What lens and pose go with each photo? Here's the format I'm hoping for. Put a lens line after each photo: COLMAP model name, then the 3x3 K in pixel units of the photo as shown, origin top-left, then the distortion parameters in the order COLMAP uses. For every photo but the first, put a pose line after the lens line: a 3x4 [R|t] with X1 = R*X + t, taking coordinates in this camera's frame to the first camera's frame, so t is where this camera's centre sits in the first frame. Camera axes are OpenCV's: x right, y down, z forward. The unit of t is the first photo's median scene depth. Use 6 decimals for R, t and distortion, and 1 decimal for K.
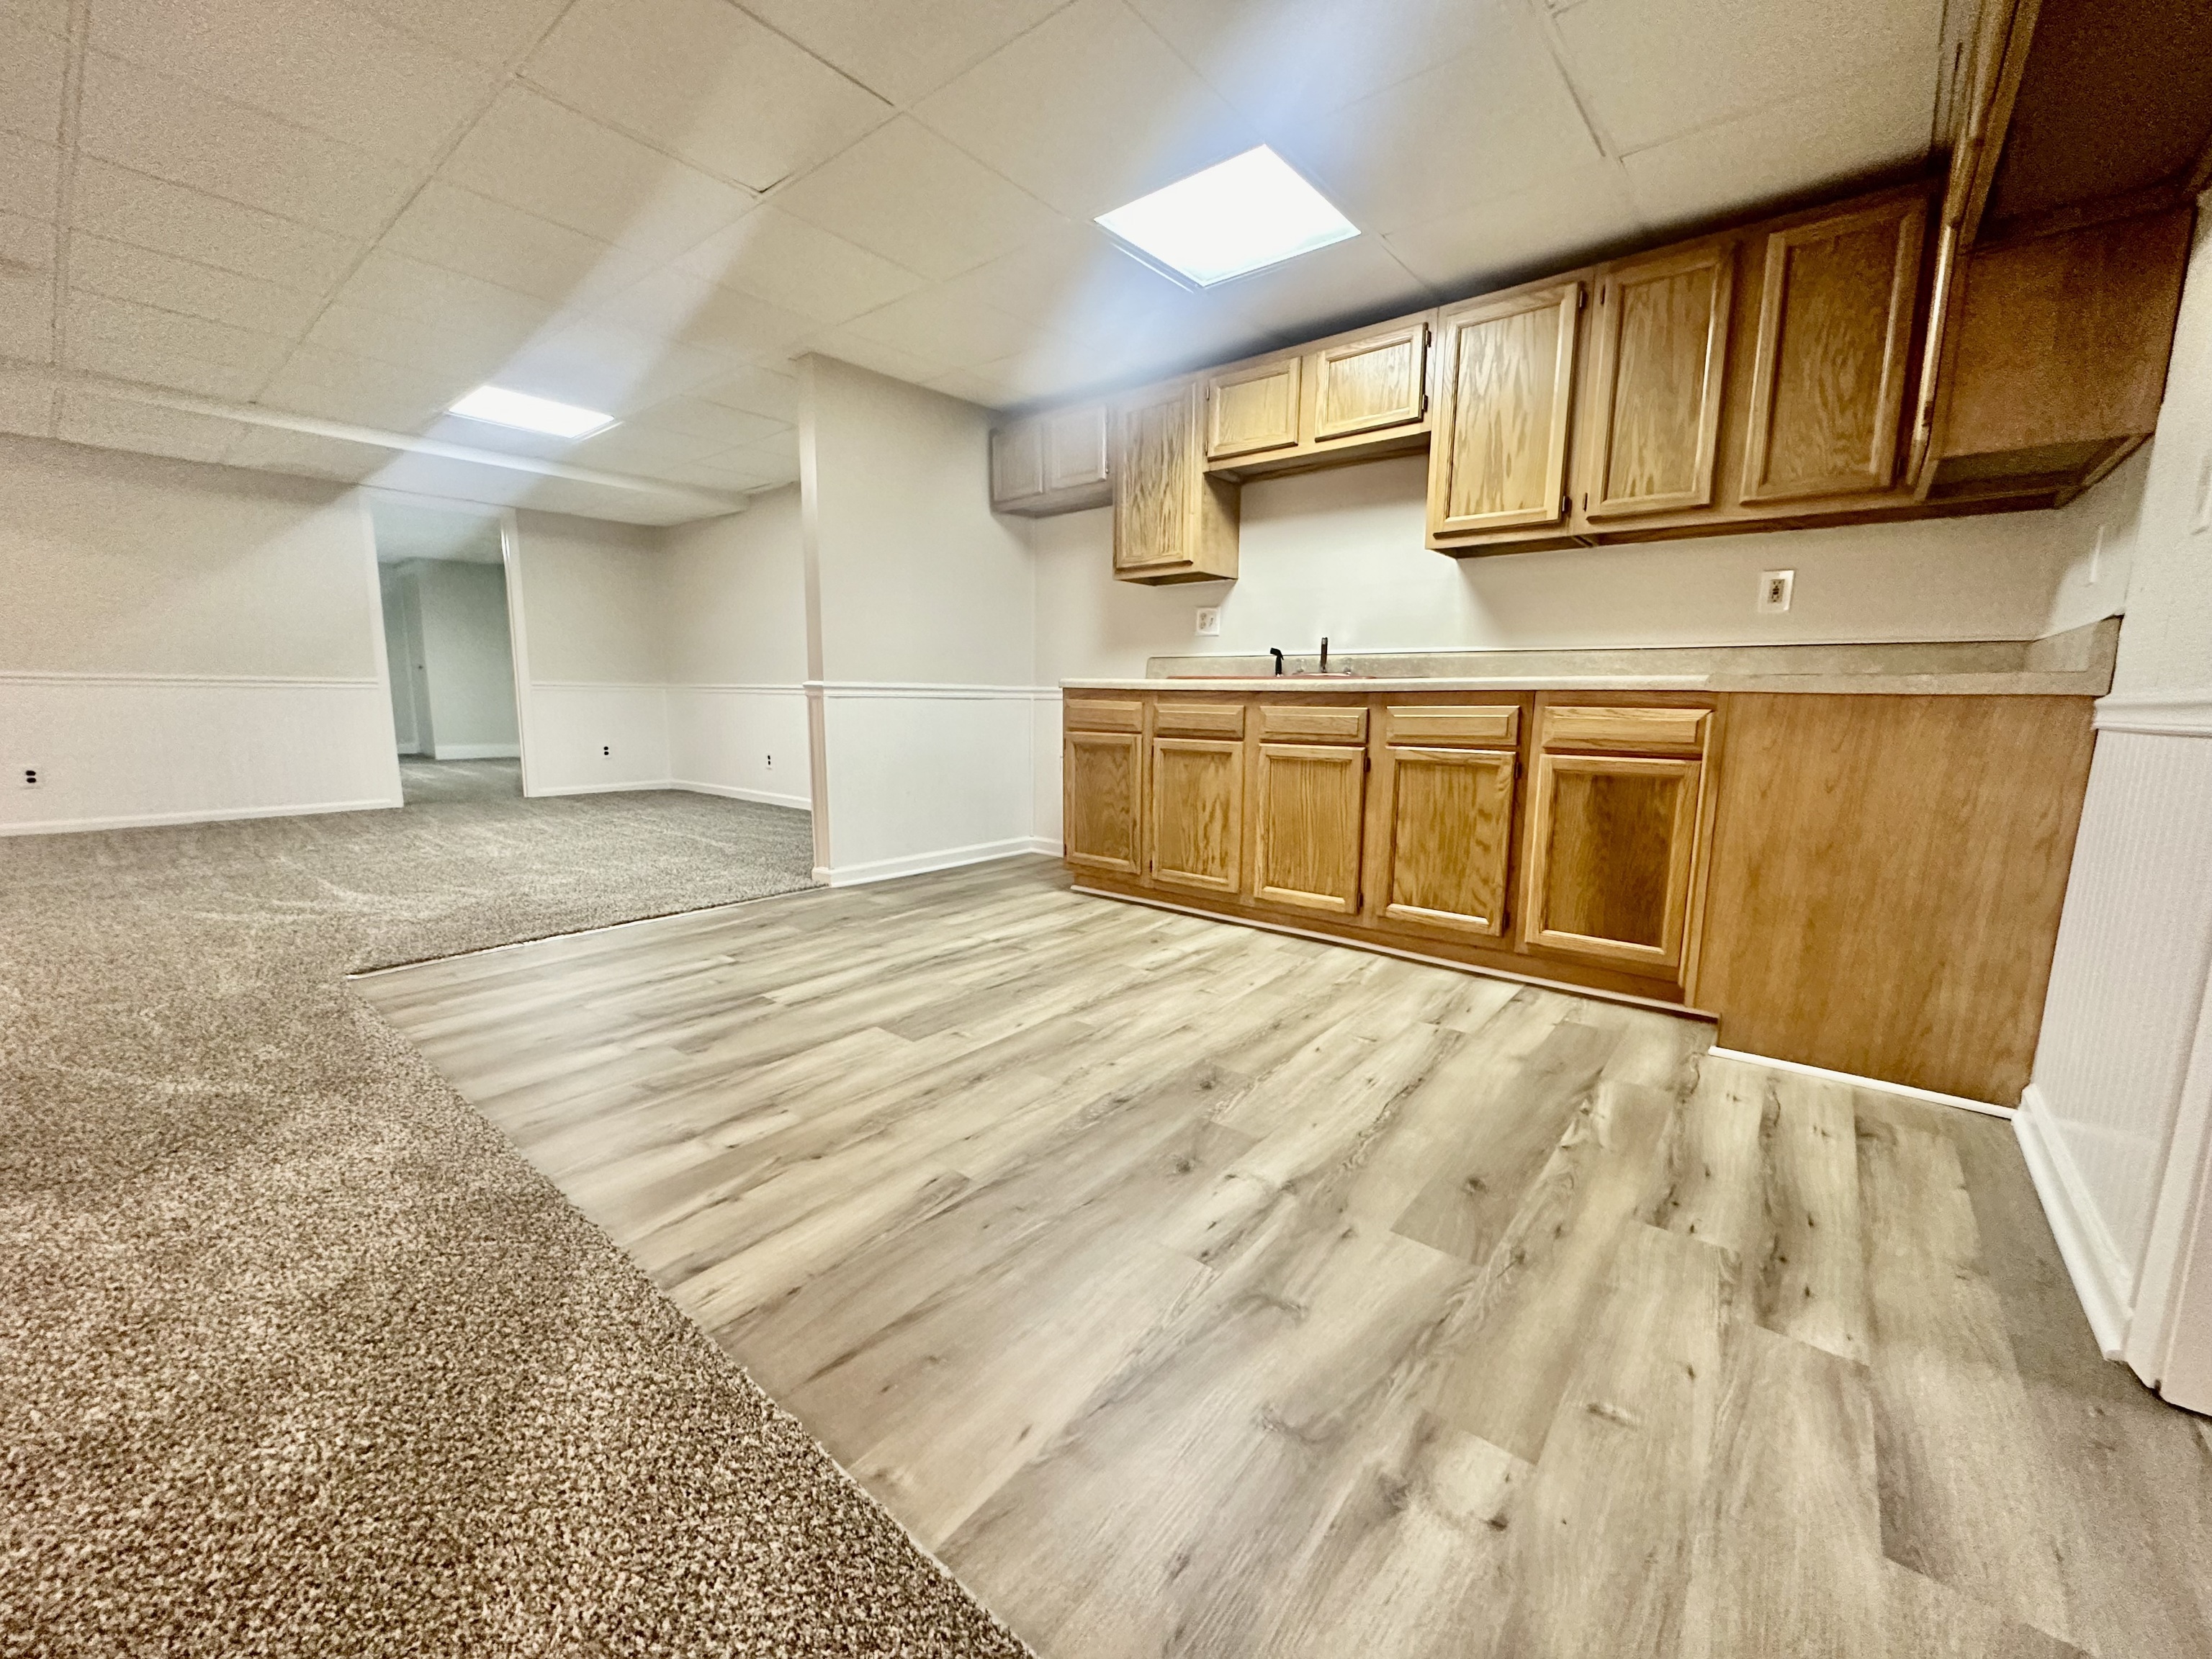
lens RADIAL K [[881.7, 0, 1103.2], [0, 881.7, 824.1], [0, 0, 1]] dist [-0.001435, 0.000113]
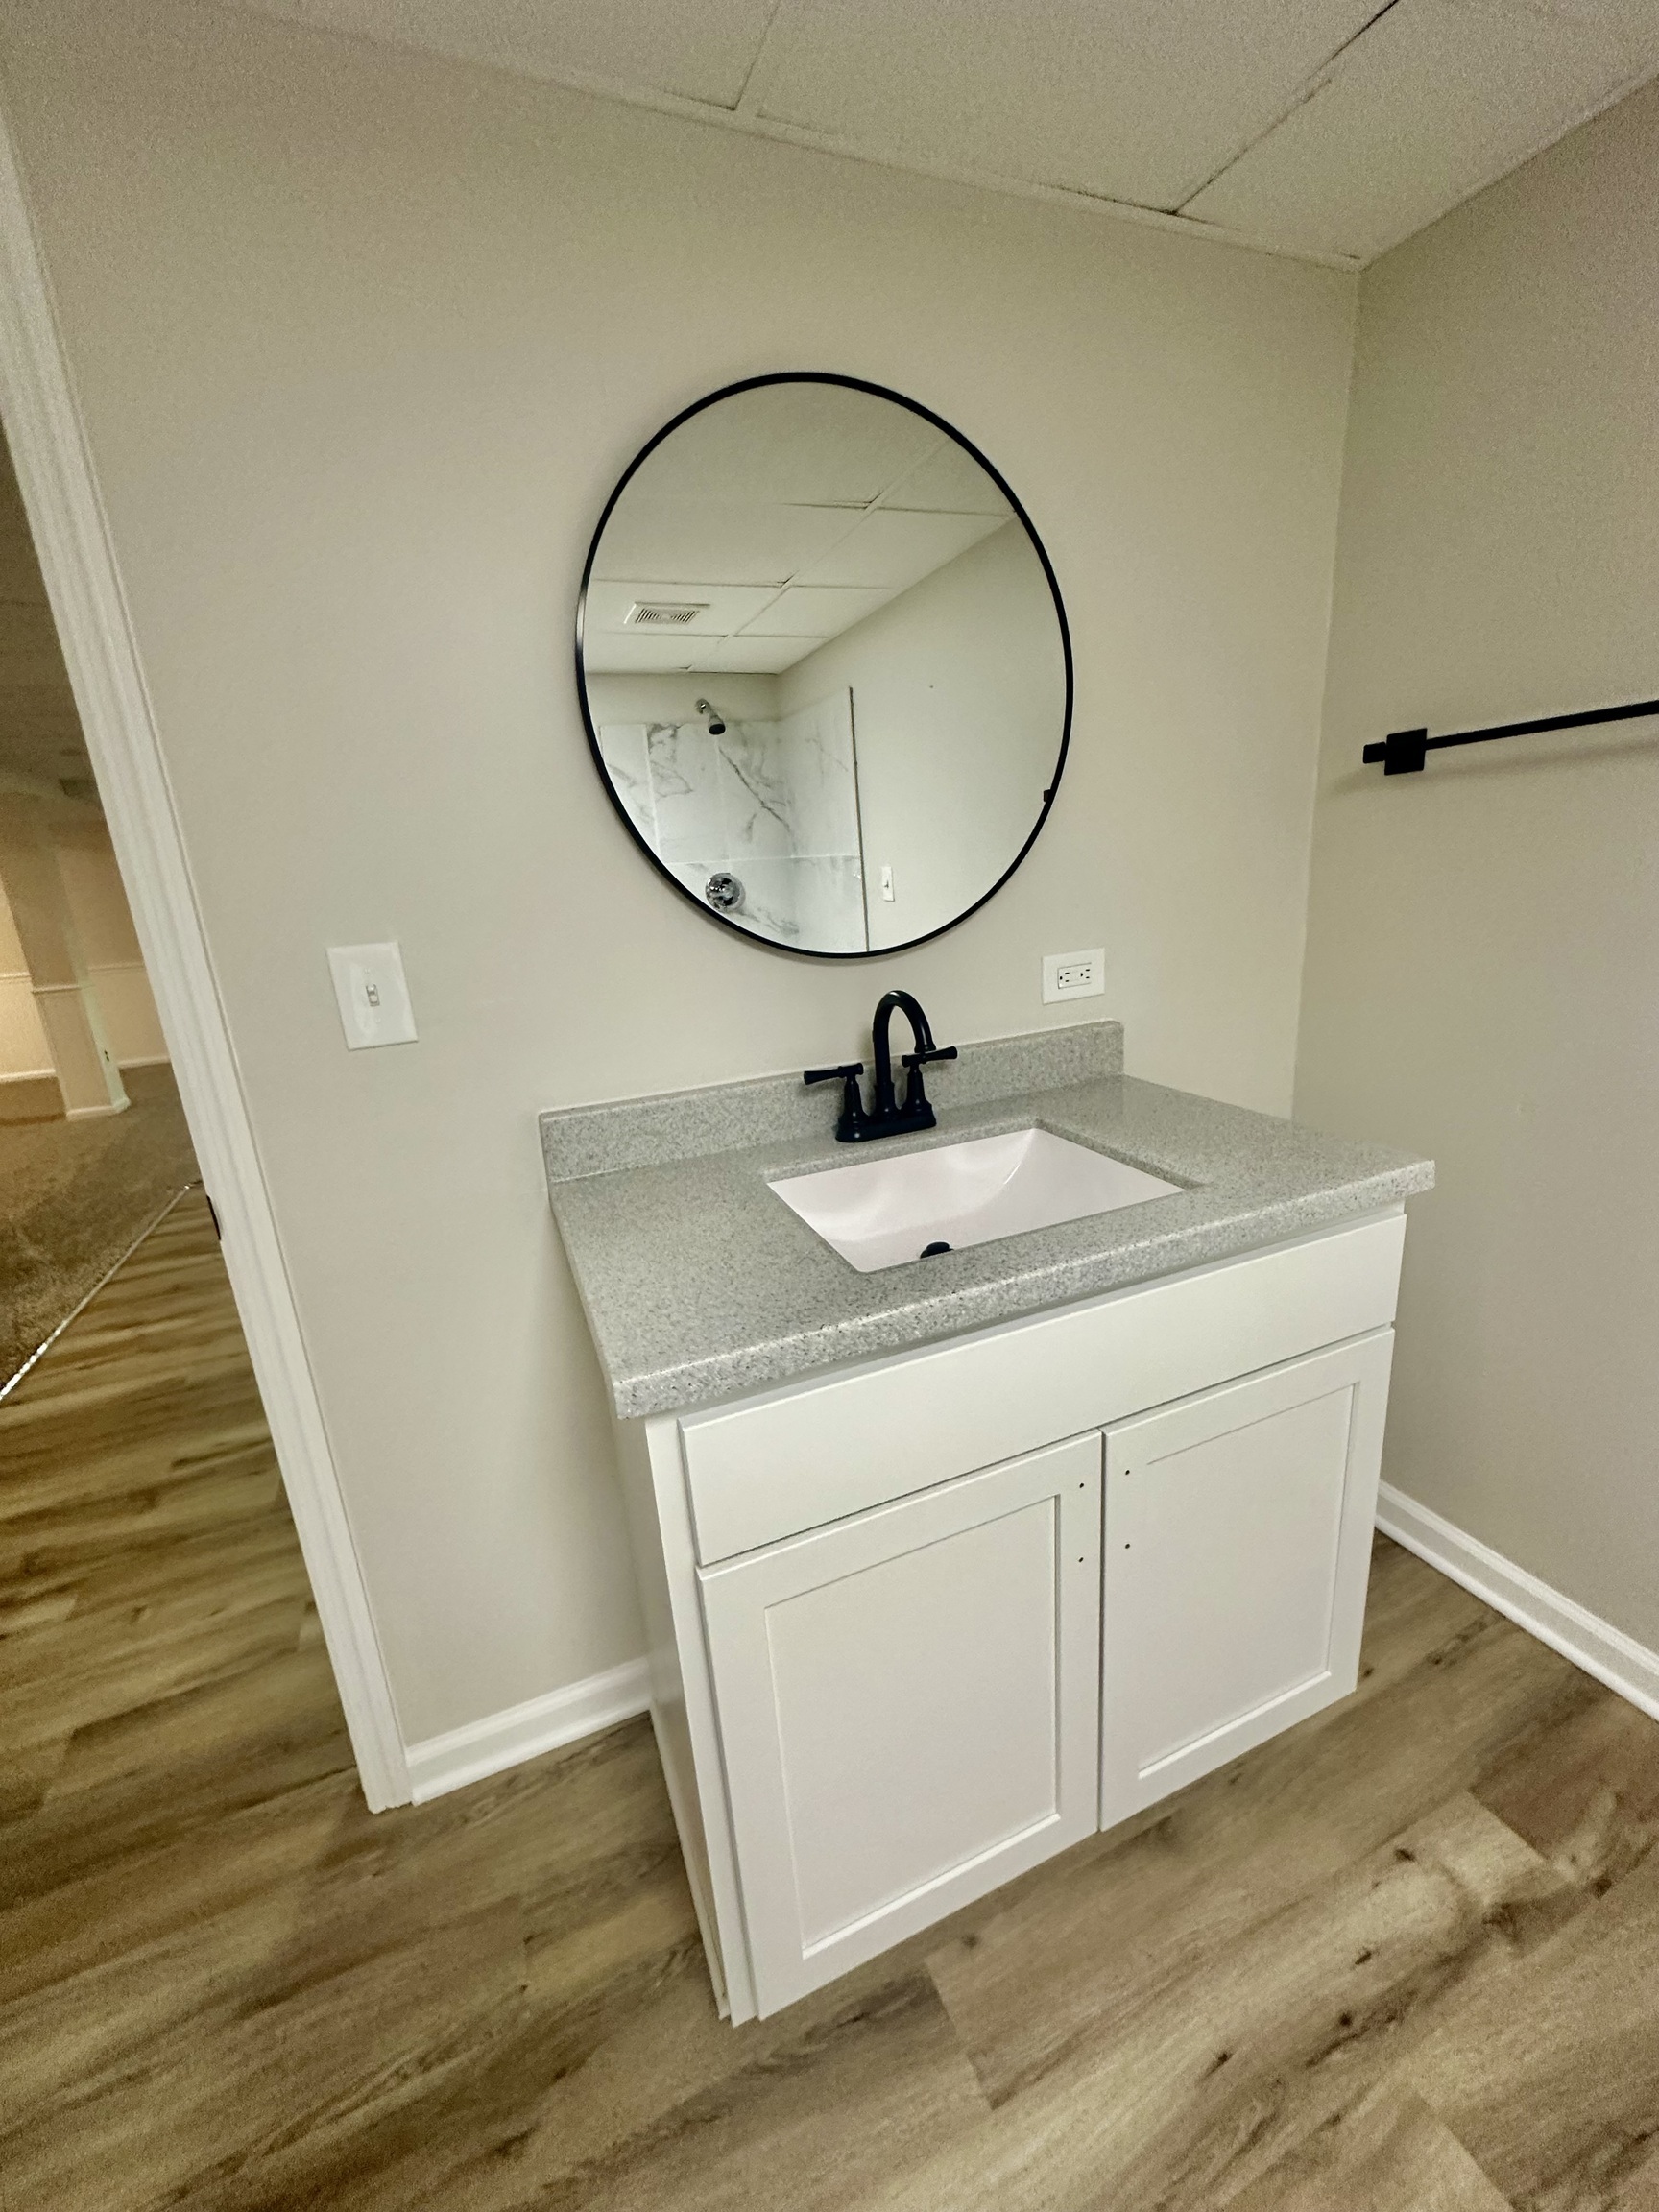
lens RADIAL K [[881.7, 0, 817.5], [0, 881.7, 1101.5], [0, 0, 1]] dist [-0.001435, 0.000113]
pose [[0.880512, 0.049037, -0.471481, 0.953643], [0.013390, 0.991665, 0.128146, -0.177444], [0.473835, -0.119148, 0.872516, 0.121320]]
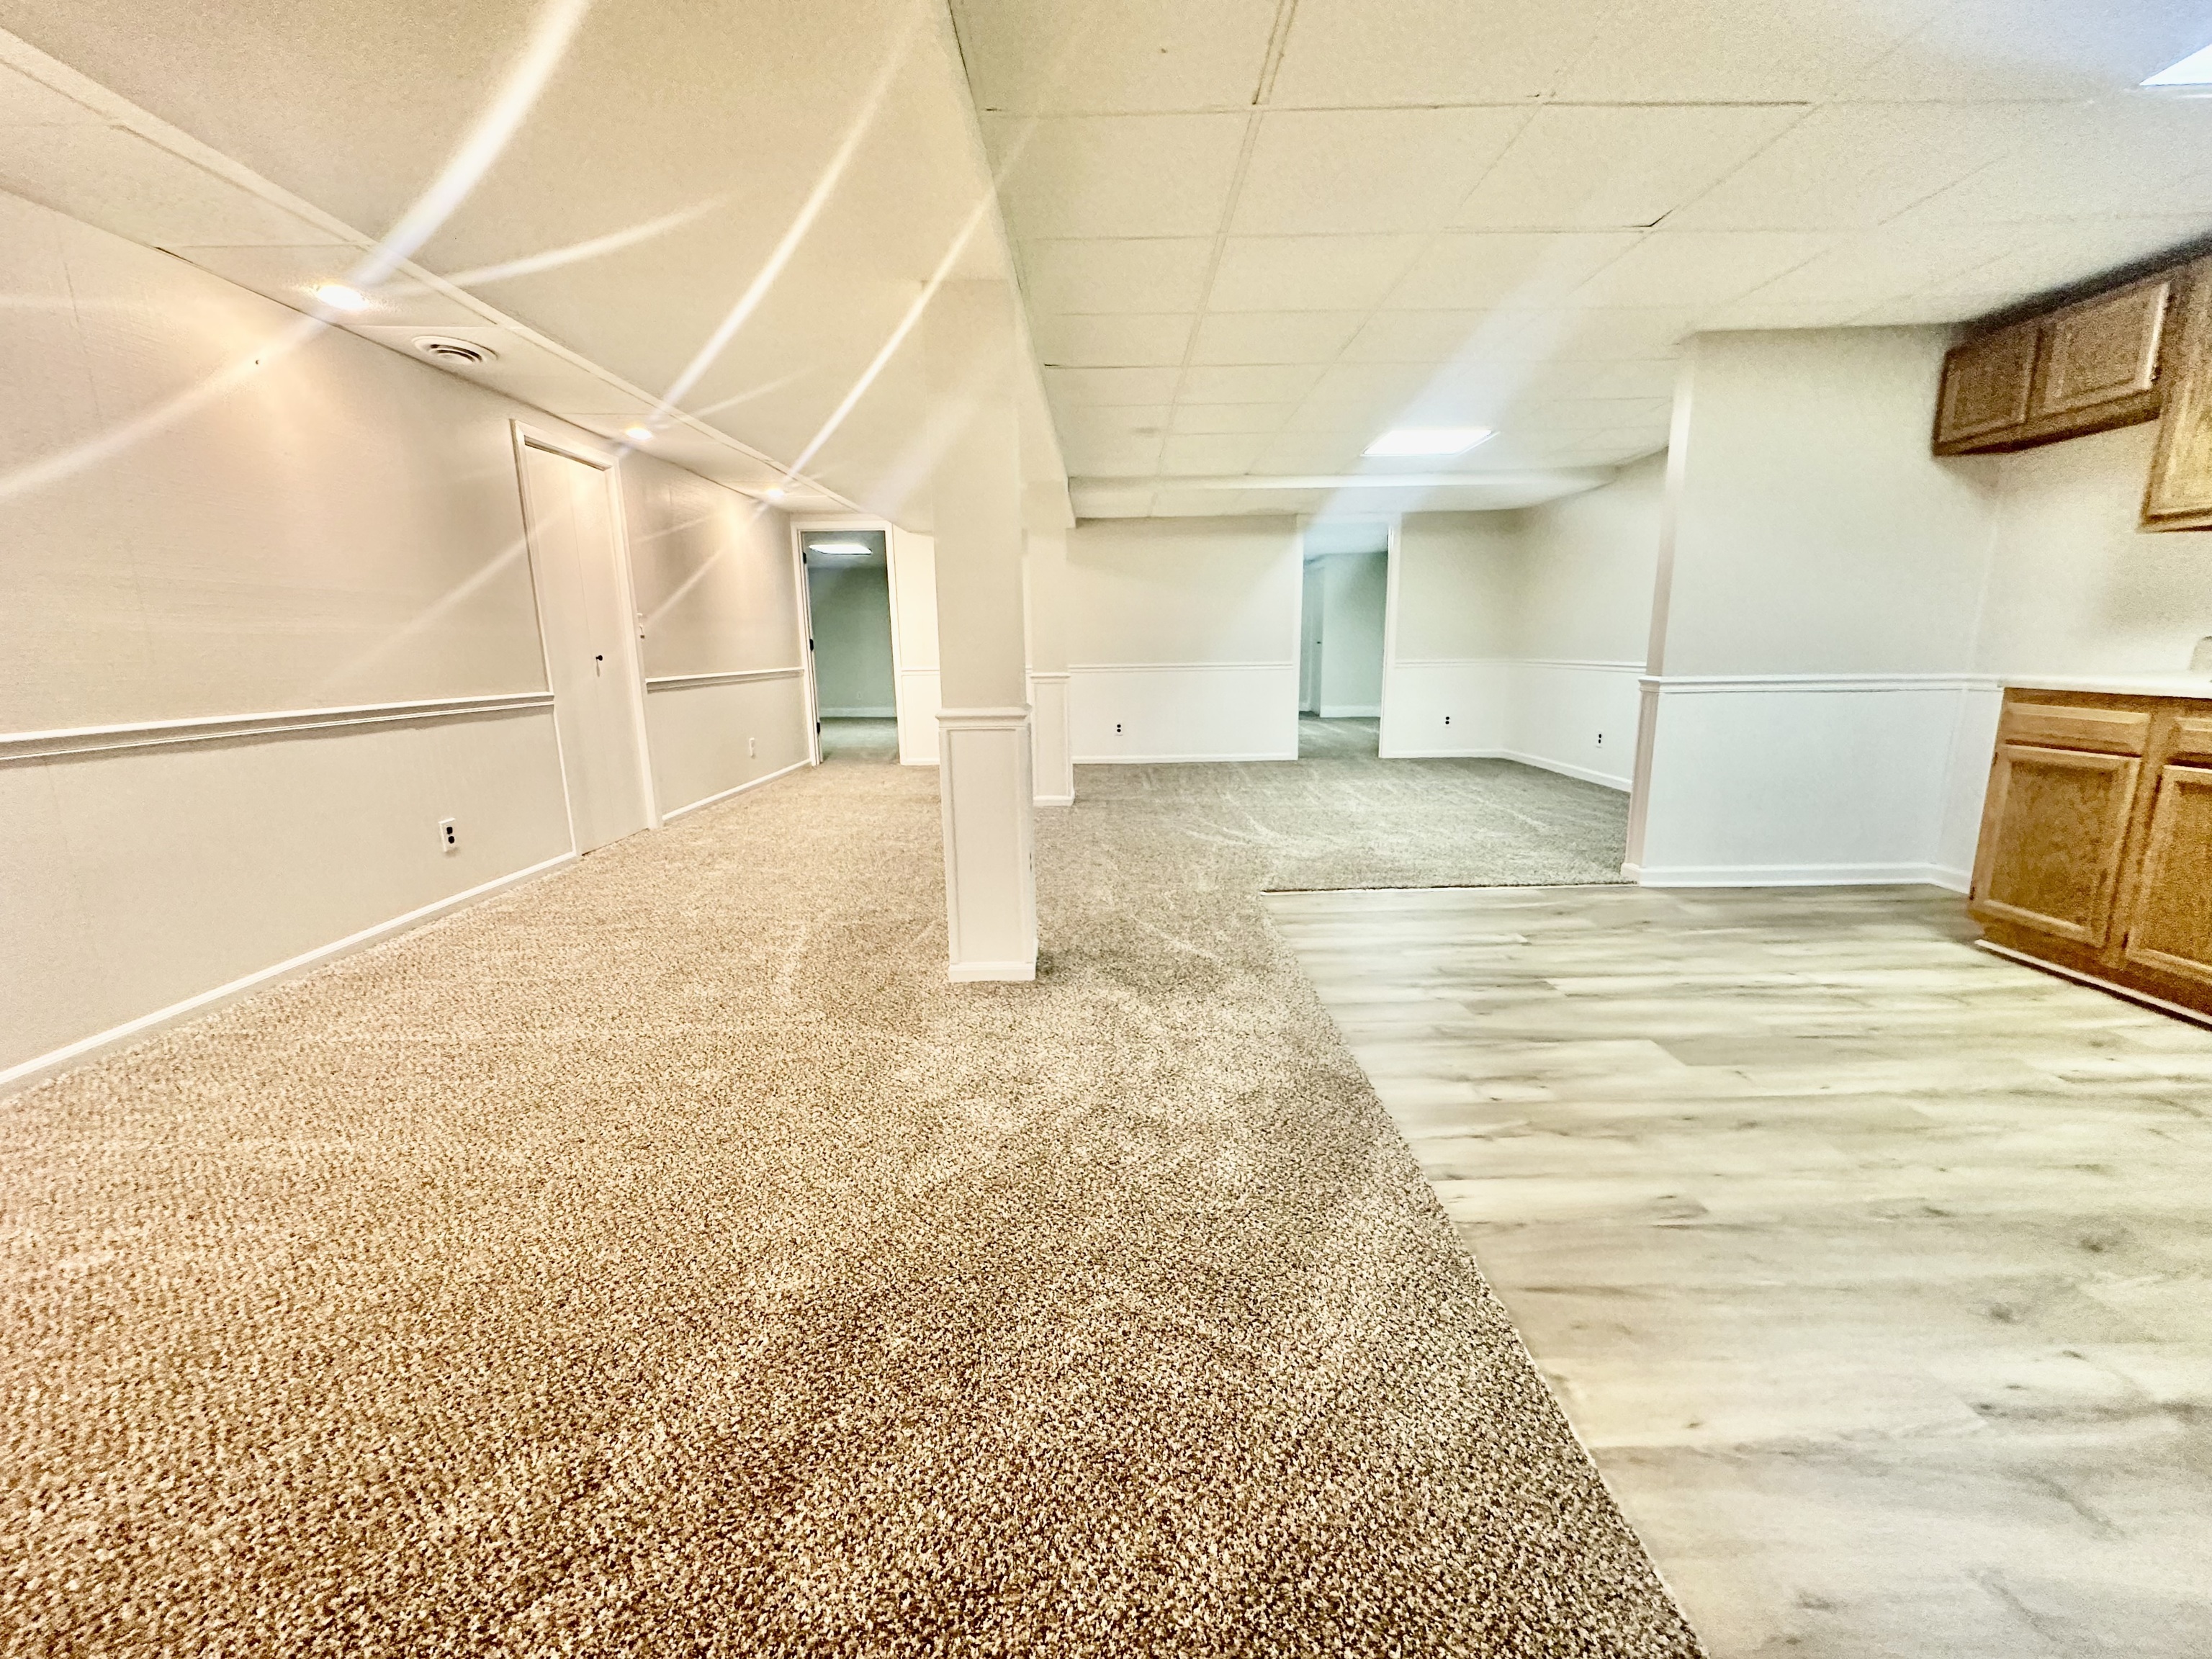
lens RADIAL K [[879.9, 0, 1104.4], [0, 879.9, 827.1], [0, 0, 1]] dist [-0.002122, 0.000273]
pose [[0.634644, 0.131700, -0.761500, 0.076839], [-0.087965, 0.991278, 0.098128, -0.054505], [0.767782, 0.004709, 0.640694, -0.136316]]
